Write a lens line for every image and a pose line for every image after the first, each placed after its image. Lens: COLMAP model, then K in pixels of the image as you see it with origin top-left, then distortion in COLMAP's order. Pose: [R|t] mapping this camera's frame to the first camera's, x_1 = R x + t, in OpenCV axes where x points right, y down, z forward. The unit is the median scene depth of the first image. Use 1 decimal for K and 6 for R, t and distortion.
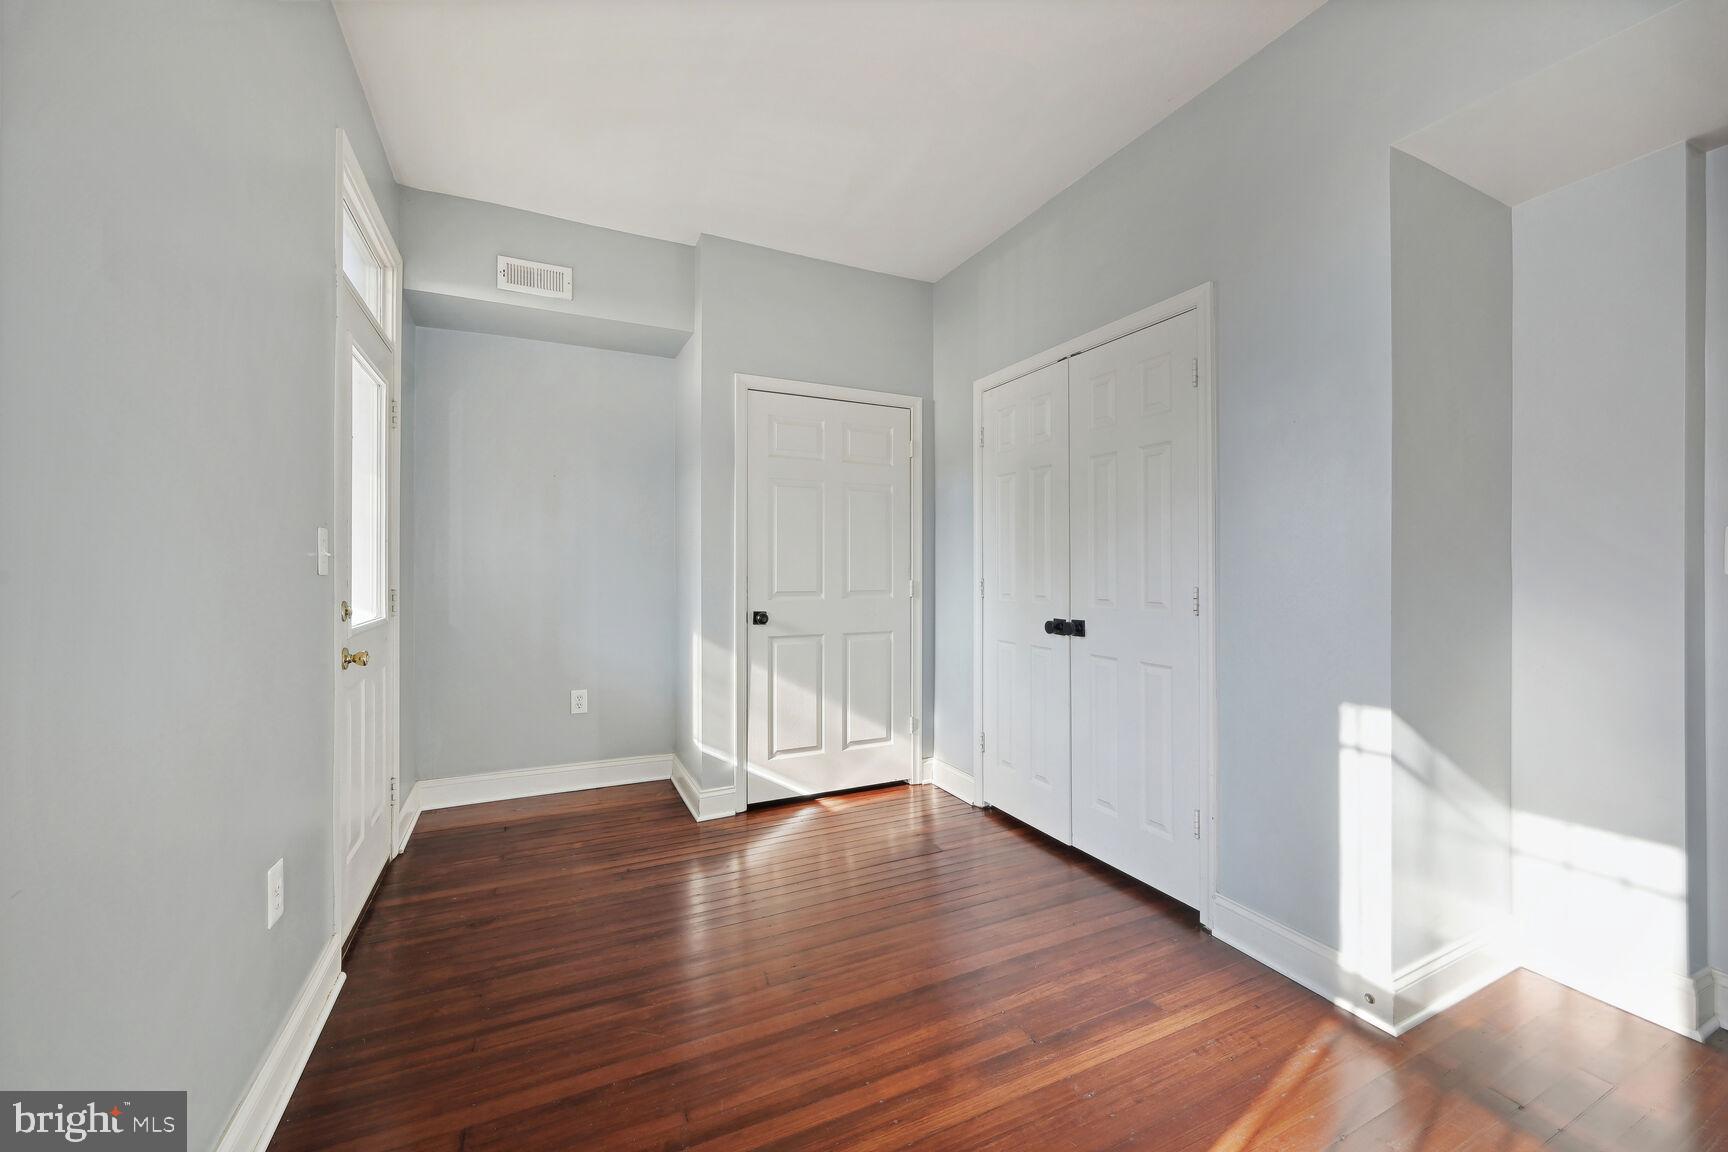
lens RADIAL K [[692.4, 0, 872.6], [0, 692.4, 569.2], [0, 0, 1]] dist [0.001762, 0.000372]
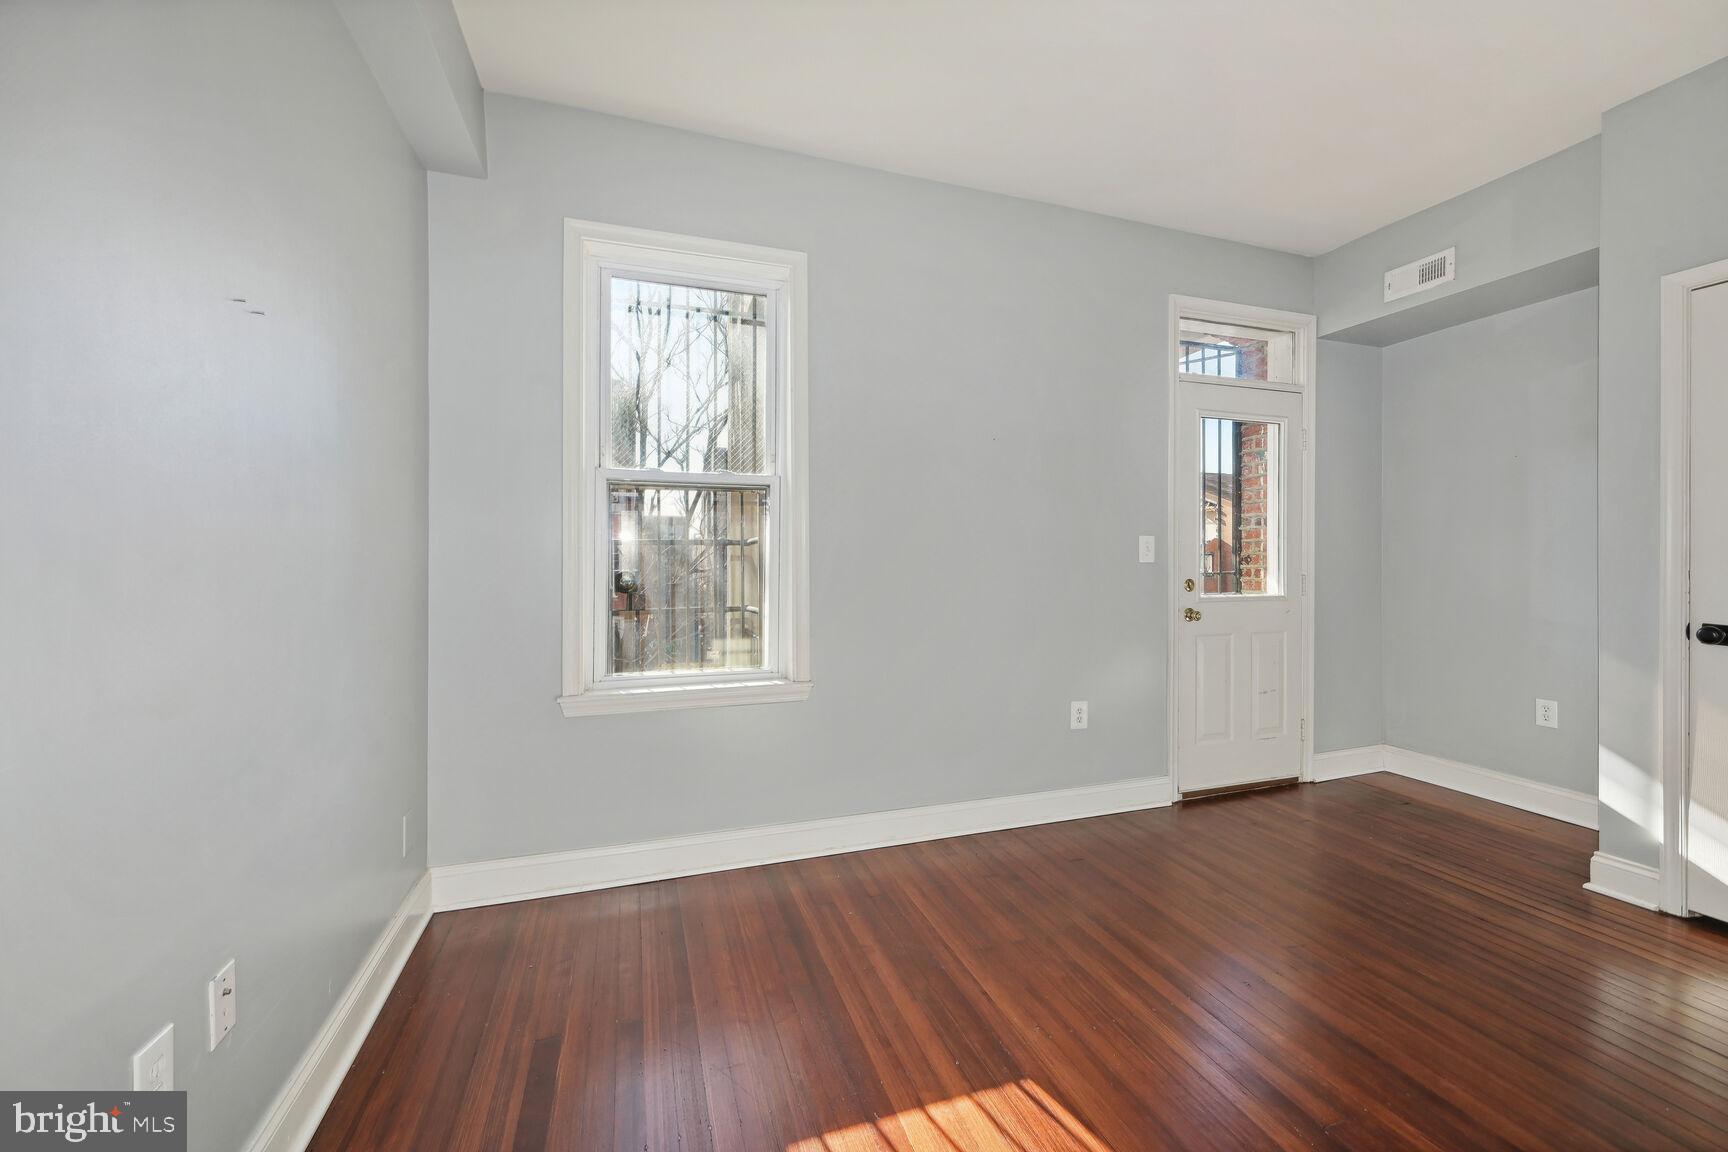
lens RADIAL K [[692.4, 0, 858.7], [0, 692.4, 565.8], [0, 0, 1]] dist [0.001762, 0.000372]
pose [[-0.144493, 0.006818, -0.989482, 0.727830], [-0.002867, 0.999969, 0.007309, 0.005313], [0.989502, 0.003893, -0.144469, 0.366754]]
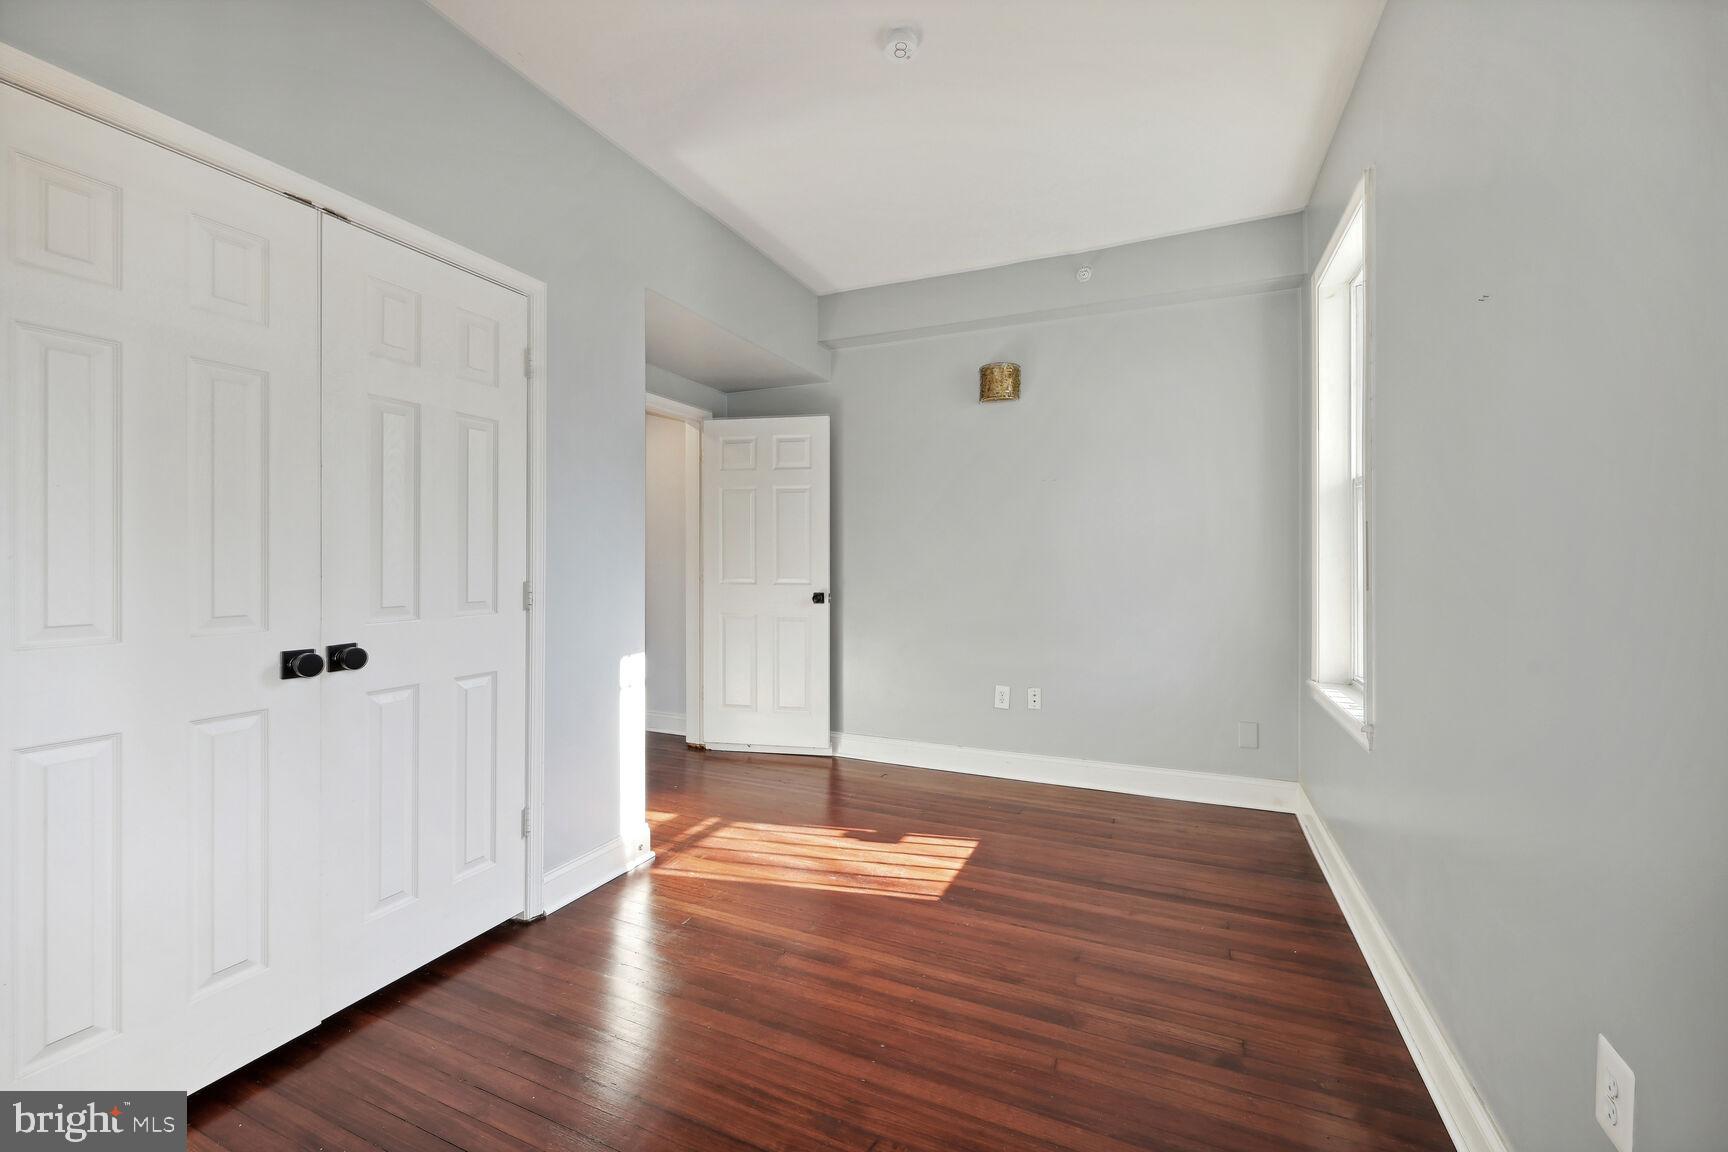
lens RADIAL K [[692.4, 0, 881.2], [0, 692.4, 563.4], [0, 0, 1]] dist [0.001762, 0.000372]
pose [[-0.651650, -0.004409, 0.758507, -0.510527], [0.002711, 0.999963, 0.008141, -0.004217], [-0.758515, 0.007362, -0.651614, 1.070465]]
